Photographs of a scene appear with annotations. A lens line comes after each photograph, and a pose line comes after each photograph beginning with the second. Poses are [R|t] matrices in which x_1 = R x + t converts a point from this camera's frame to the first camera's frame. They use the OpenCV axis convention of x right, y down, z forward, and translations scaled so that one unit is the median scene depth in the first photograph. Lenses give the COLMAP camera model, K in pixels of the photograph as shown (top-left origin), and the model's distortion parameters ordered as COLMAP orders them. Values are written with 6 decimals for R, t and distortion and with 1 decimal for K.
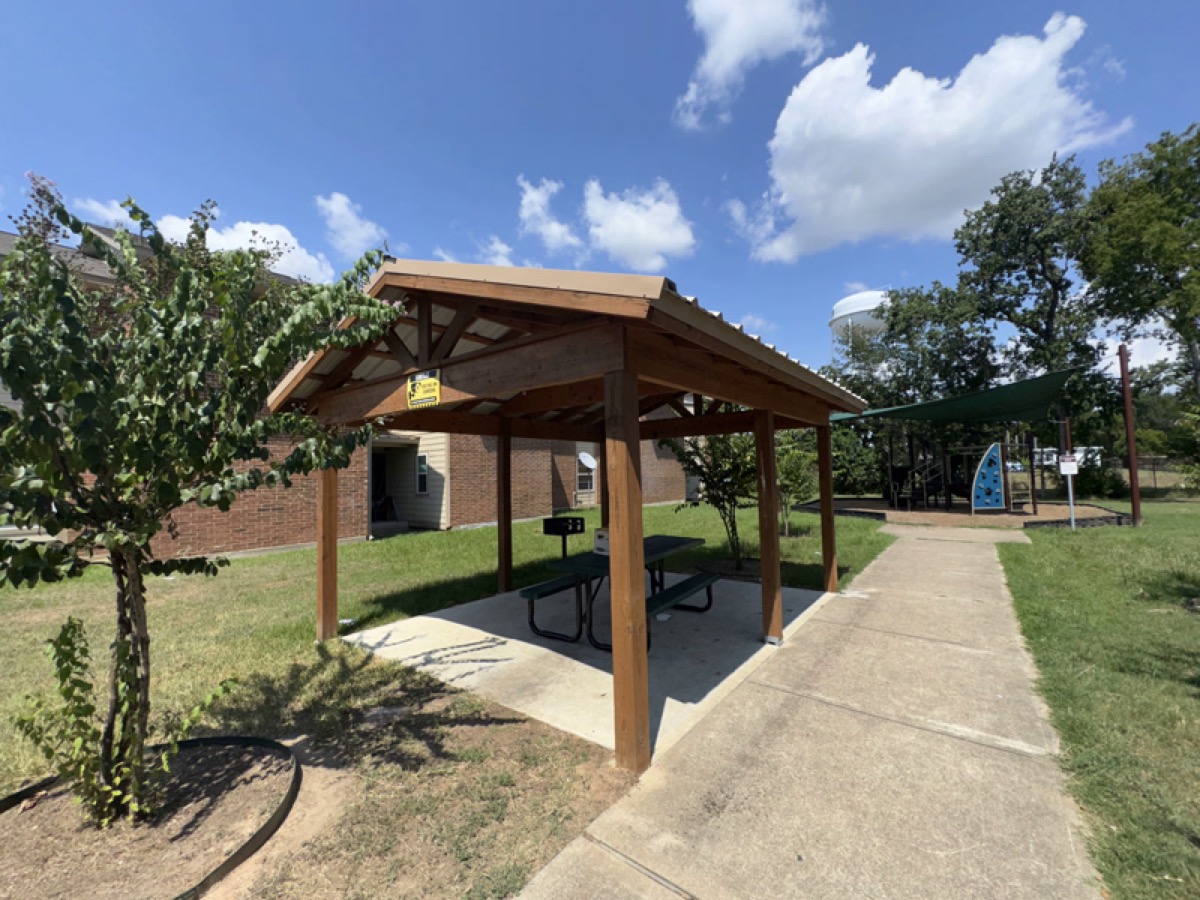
lens RADIAL K [[477.6, 0, 602.4], [0, 477.6, 451.8], [0, 0, 1]] dist [-0.001982, -0.000082]
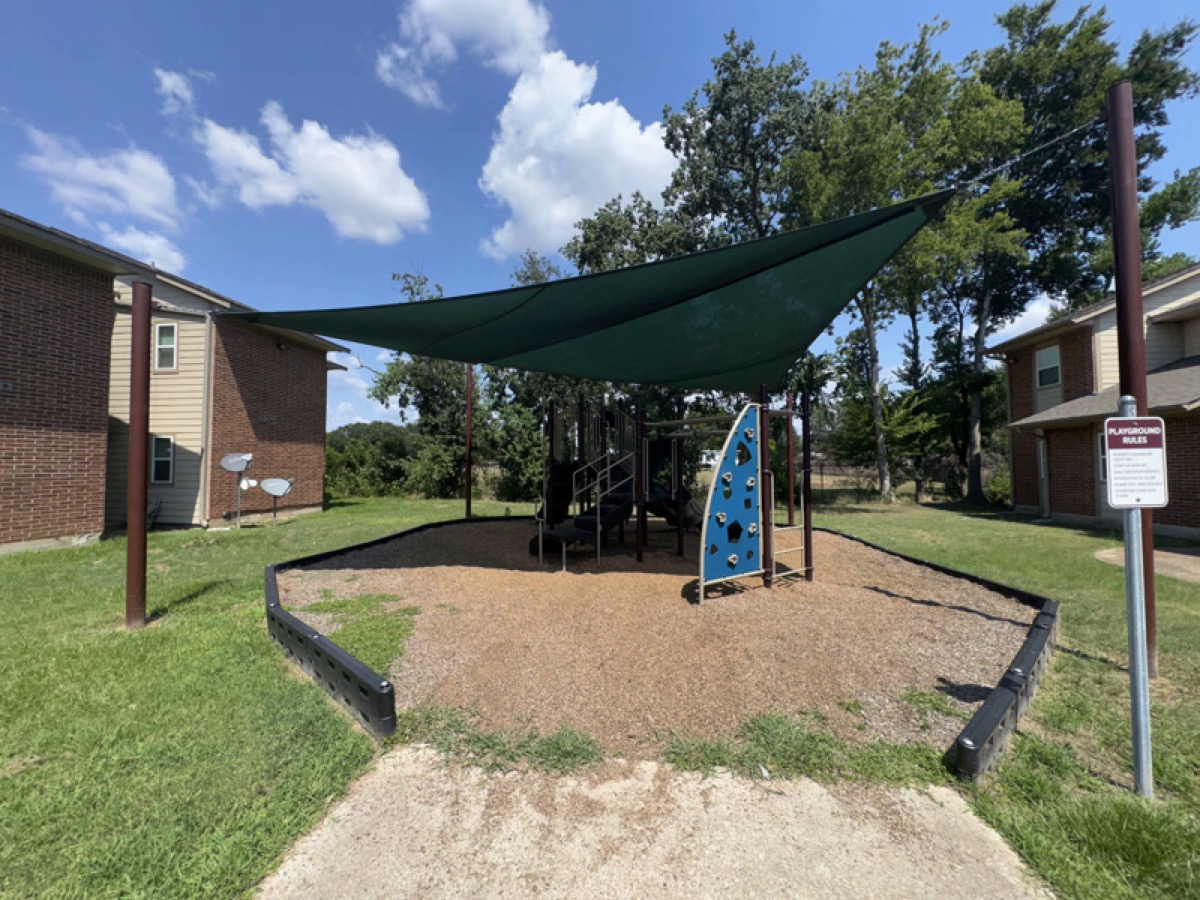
lens RADIAL K [[477.6, 0, 602.4], [0, 477.6, 451.8], [0, 0, 1]] dist [-0.001982, -0.000082]
pose [[0.851583, 0.032303, 0.523224, 0.398169], [-0.038801, 0.999246, 0.001459, 0.019086], [-0.522782, -0.021544, 0.852194, 0.557524]]
